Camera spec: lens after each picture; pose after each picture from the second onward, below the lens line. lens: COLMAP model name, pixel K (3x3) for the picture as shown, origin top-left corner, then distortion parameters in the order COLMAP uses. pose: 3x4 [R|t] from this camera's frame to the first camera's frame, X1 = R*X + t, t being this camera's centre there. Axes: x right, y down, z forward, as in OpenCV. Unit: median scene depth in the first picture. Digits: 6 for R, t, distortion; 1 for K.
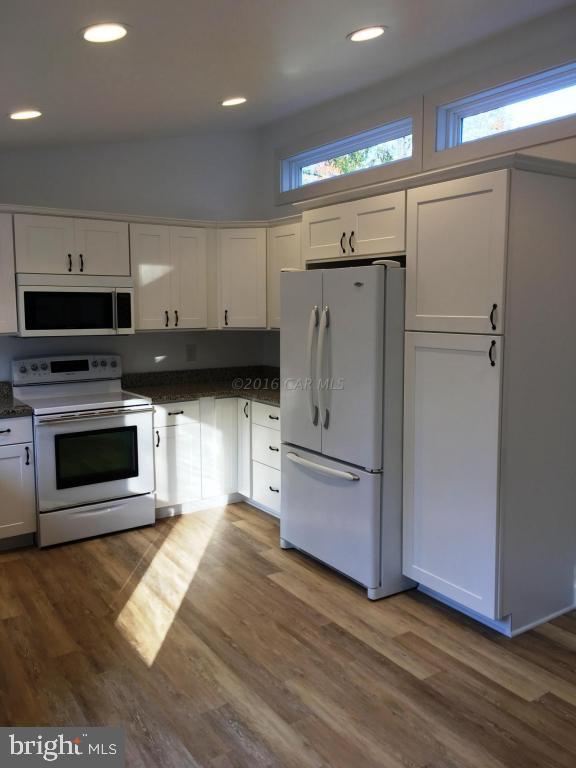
lens RADIAL K [[644.5, 0, 290.4], [0, 644.5, 378.5], [0, 0, 1]] dist [0.050193, -0.044901]
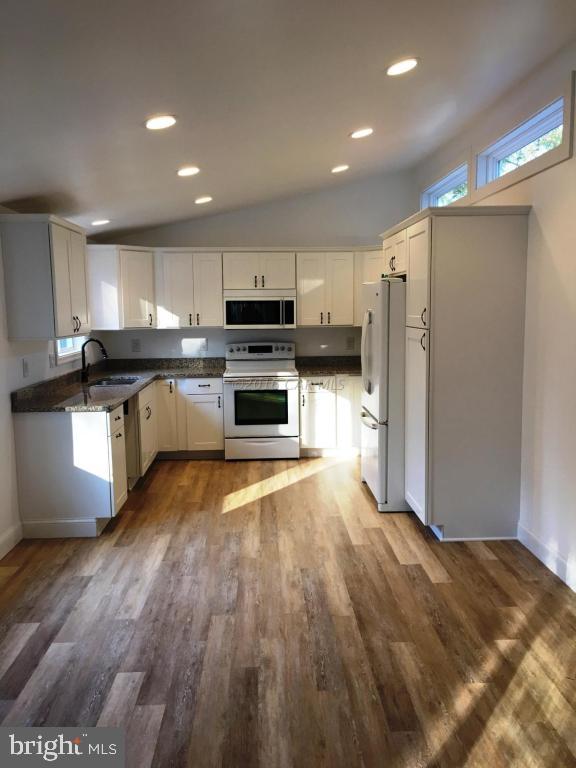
lens RADIAL K [[644.5, 0, 285.1], [0, 644.5, 385.6], [0, 0, 1]] dist [0.050193, -0.044901]
pose [[0.852818, 0.058840, -0.518883, 0.536585], [-0.053913, 0.998243, 0.024588, 0.027687], [0.519418, 0.007005, 0.854491, -0.276277]]
